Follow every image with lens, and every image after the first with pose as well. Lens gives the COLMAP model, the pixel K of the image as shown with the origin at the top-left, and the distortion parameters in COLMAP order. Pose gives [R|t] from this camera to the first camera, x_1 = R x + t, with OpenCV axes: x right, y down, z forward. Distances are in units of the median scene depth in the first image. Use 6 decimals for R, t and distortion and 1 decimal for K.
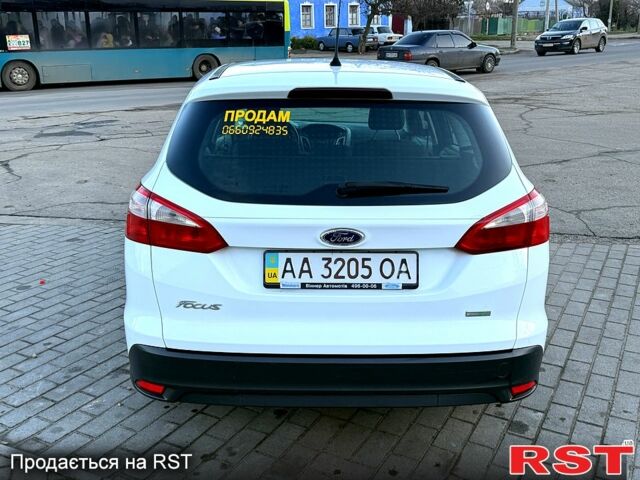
lens RADIAL K [[652.3, 0, 328.9], [0, 652.3, 241.0], [0, 0, 1]] dist [0.109843, -0.179734]
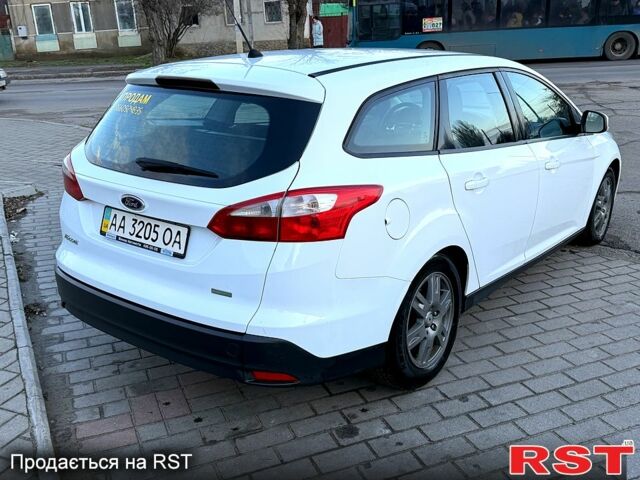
lens RADIAL K [[652.3, 0, 328.9], [0, 652.3, 241.0], [0, 0, 1]] dist [0.109843, -0.179734]
pose [[0.789137, 0.178543, -0.587695, 0.993845], [-0.160094, 0.983536, 0.083831, -0.092598], [0.592987, 0.027932, 0.804728, 0.236940]]
